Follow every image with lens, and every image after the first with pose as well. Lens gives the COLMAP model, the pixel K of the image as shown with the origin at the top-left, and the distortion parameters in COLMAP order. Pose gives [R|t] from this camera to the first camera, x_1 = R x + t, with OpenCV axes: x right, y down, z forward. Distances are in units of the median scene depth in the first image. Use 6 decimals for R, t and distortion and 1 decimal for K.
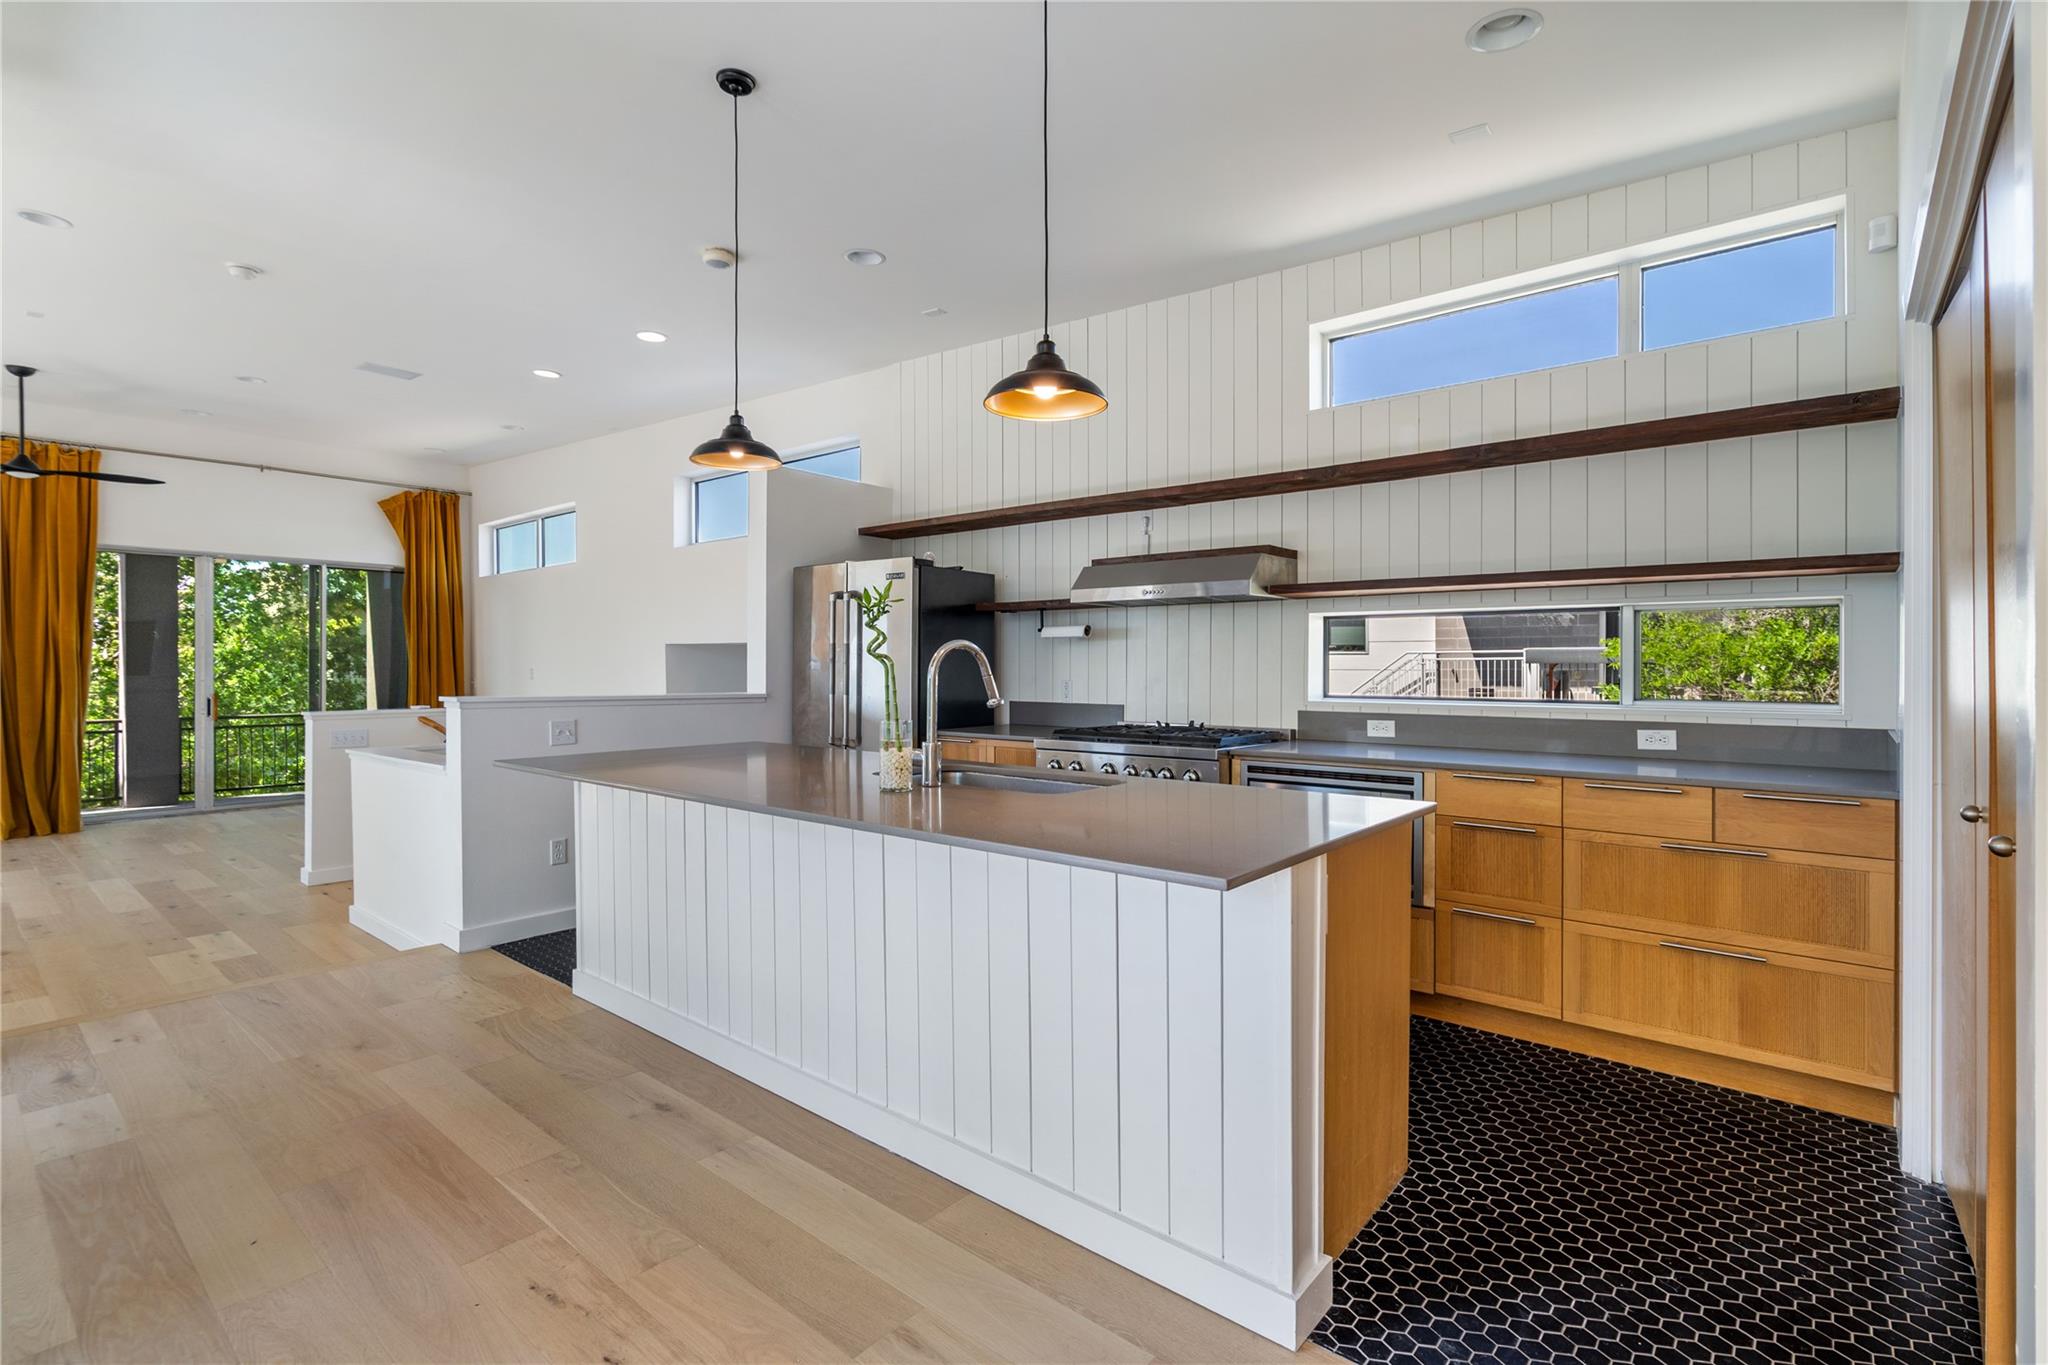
lens RADIAL K [[936.1, 0, 1009.0], [0, 936.1, 670.1], [0, 0, 1]] dist [-0.004141, -0.000470]
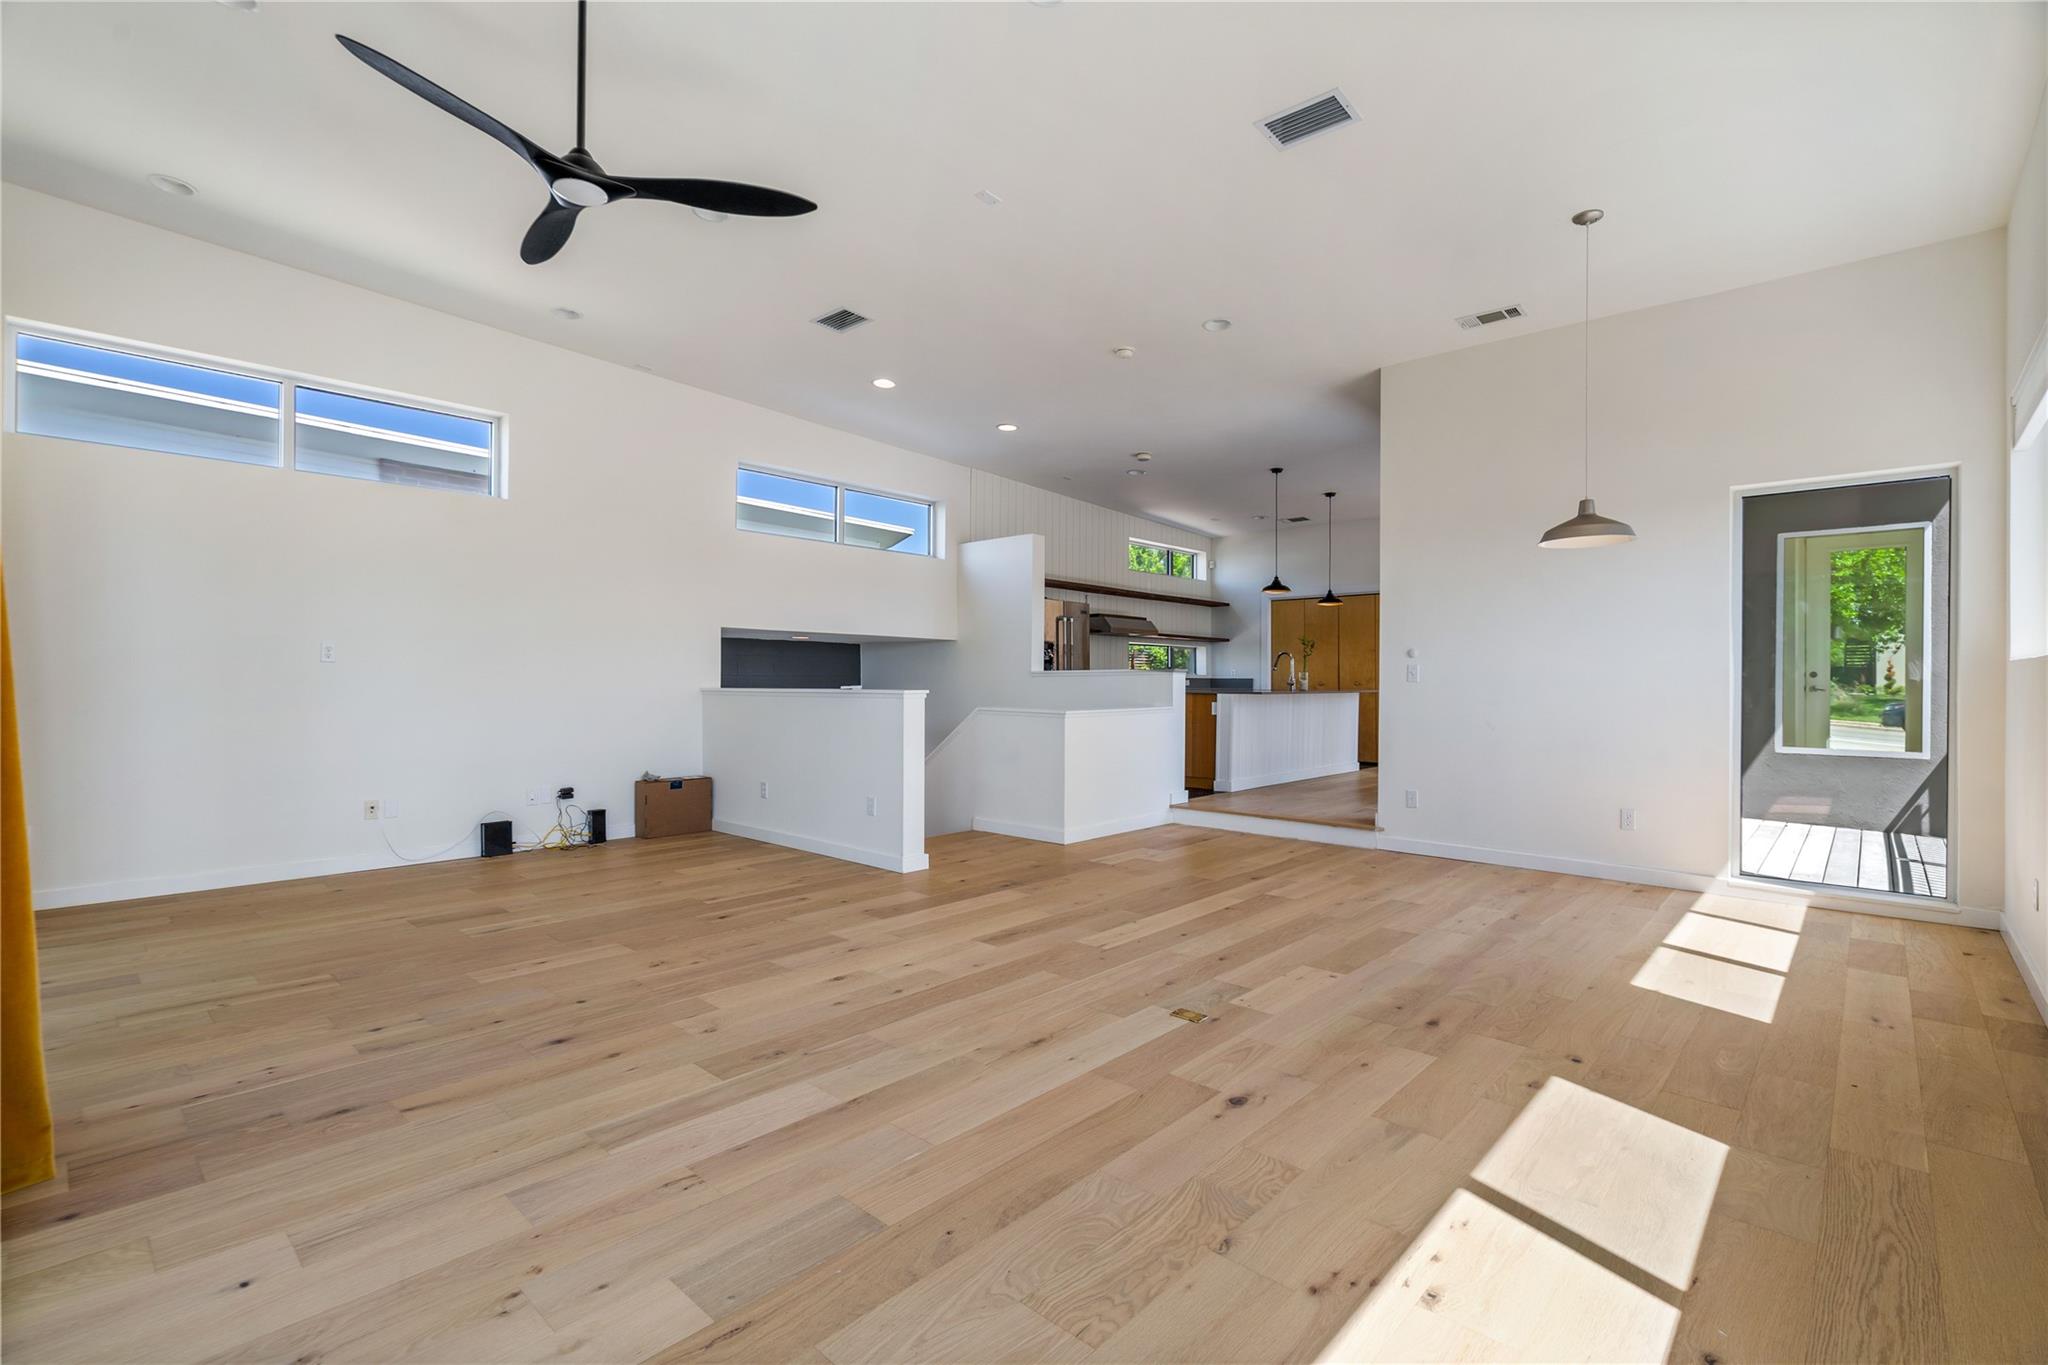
lens RADIAL K [[936.1, 0, 1030.2], [0, 936.1, 670.3], [0, 0, 1]] dist [-0.004141, -0.000470]
pose [[0.033480, 0.011721, 0.999371, -1.509777], [0.000832, 0.999931, -0.011755, 0.032110], [-0.999439, 0.001225, 0.033468, 0.763414]]
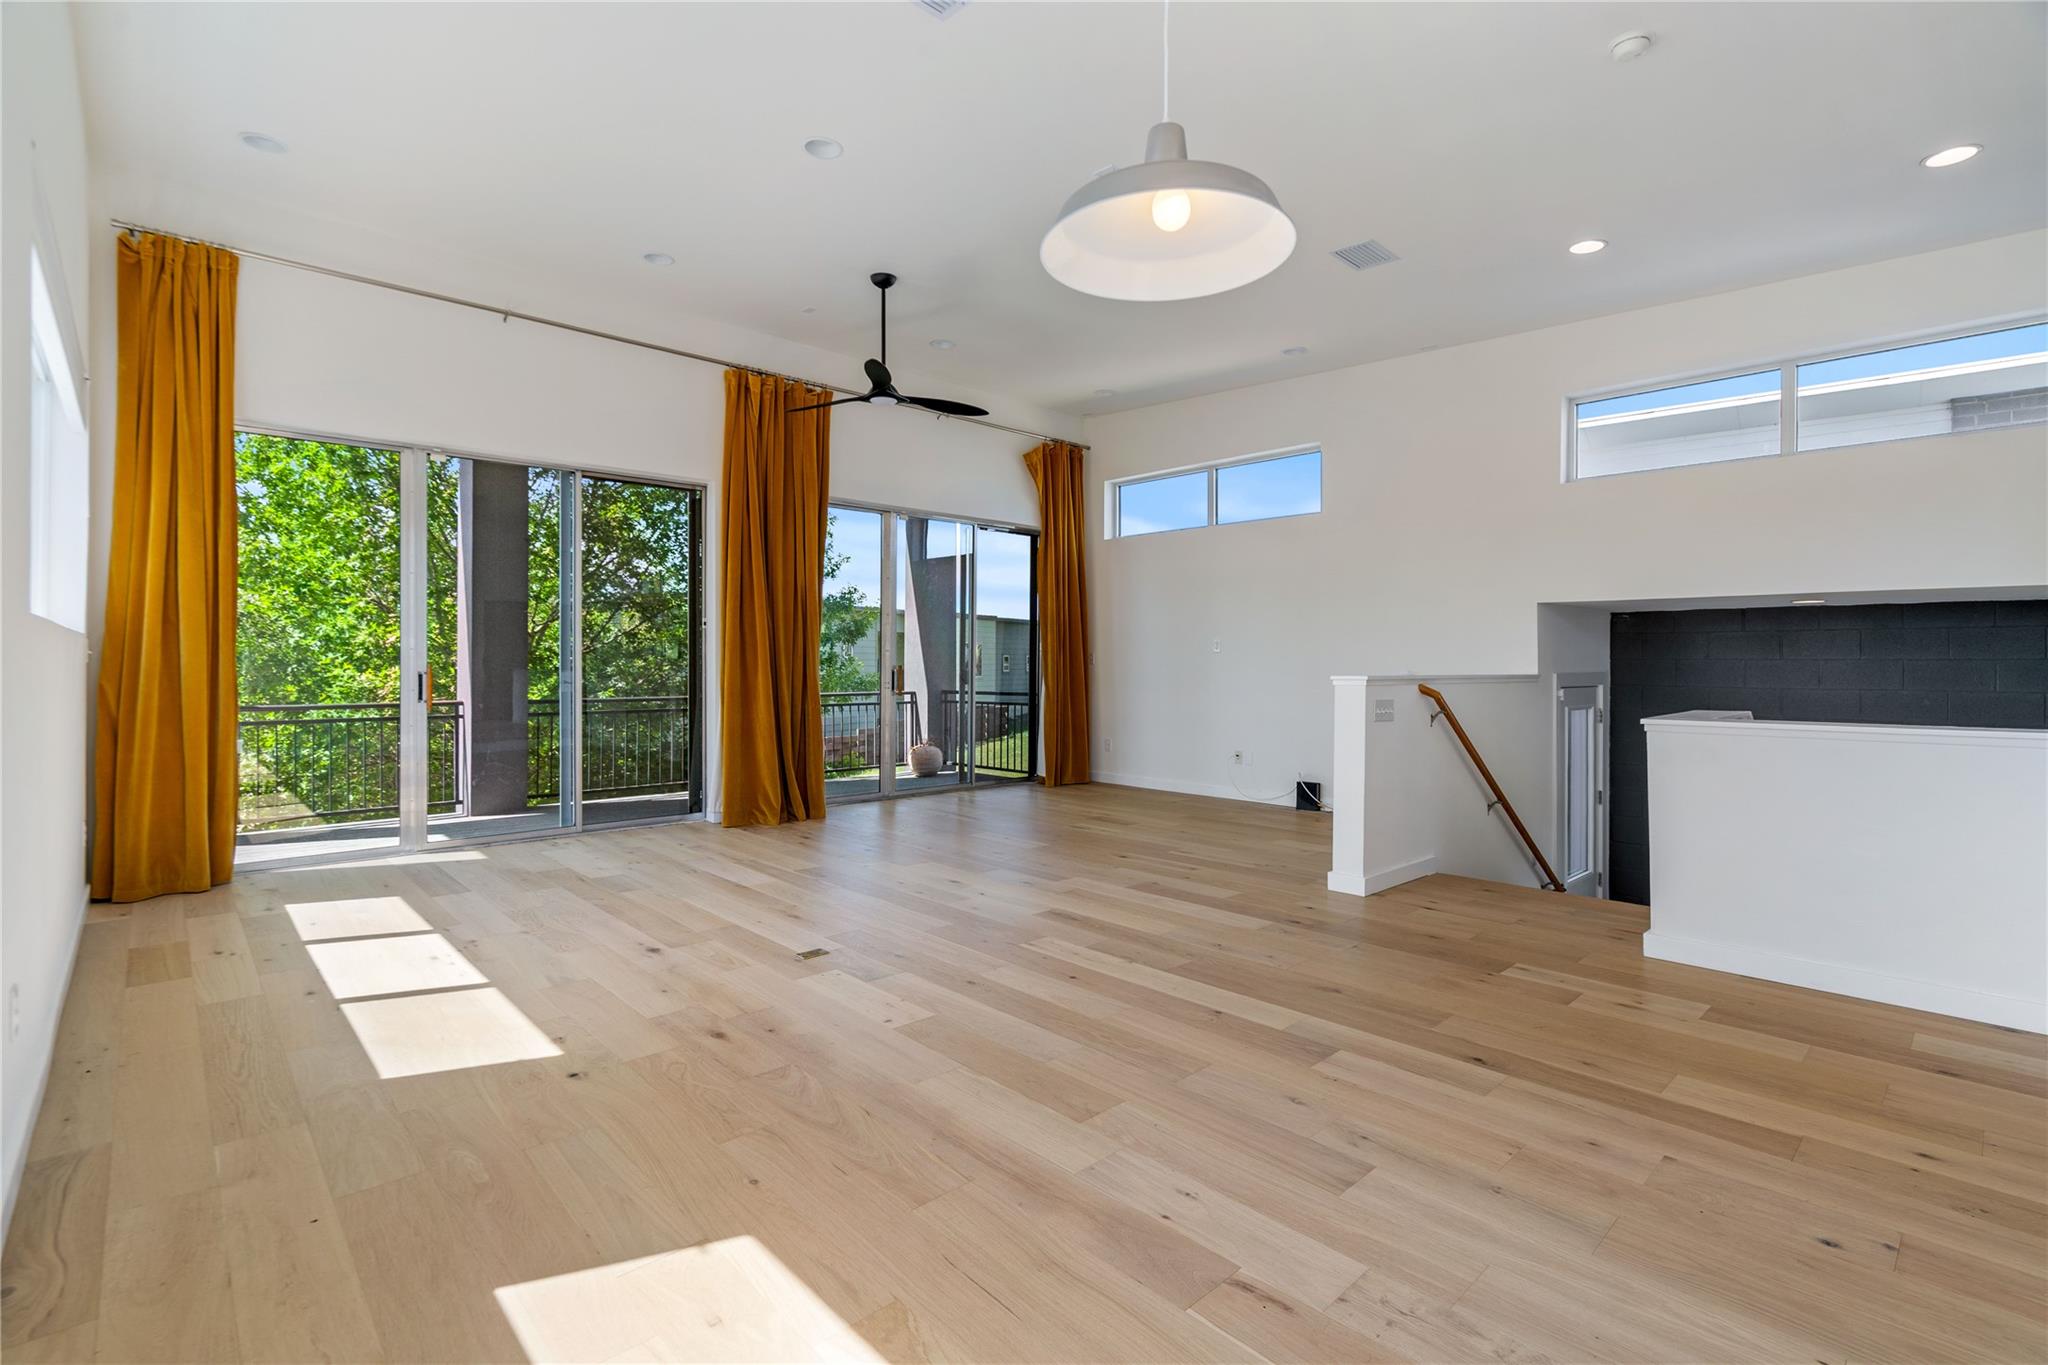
lens RADIAL K [[936.1, 0, 976.3], [0, 936.1, 653.5], [0, 0, 1]] dist [-0.004141, -0.000470]
pose [[0.989127, 0.002378, -0.147046, -0.845241], [-0.004629, 0.999877, -0.014967, 0.034501], [0.146992, 0.015485, 0.989016, 0.160517]]
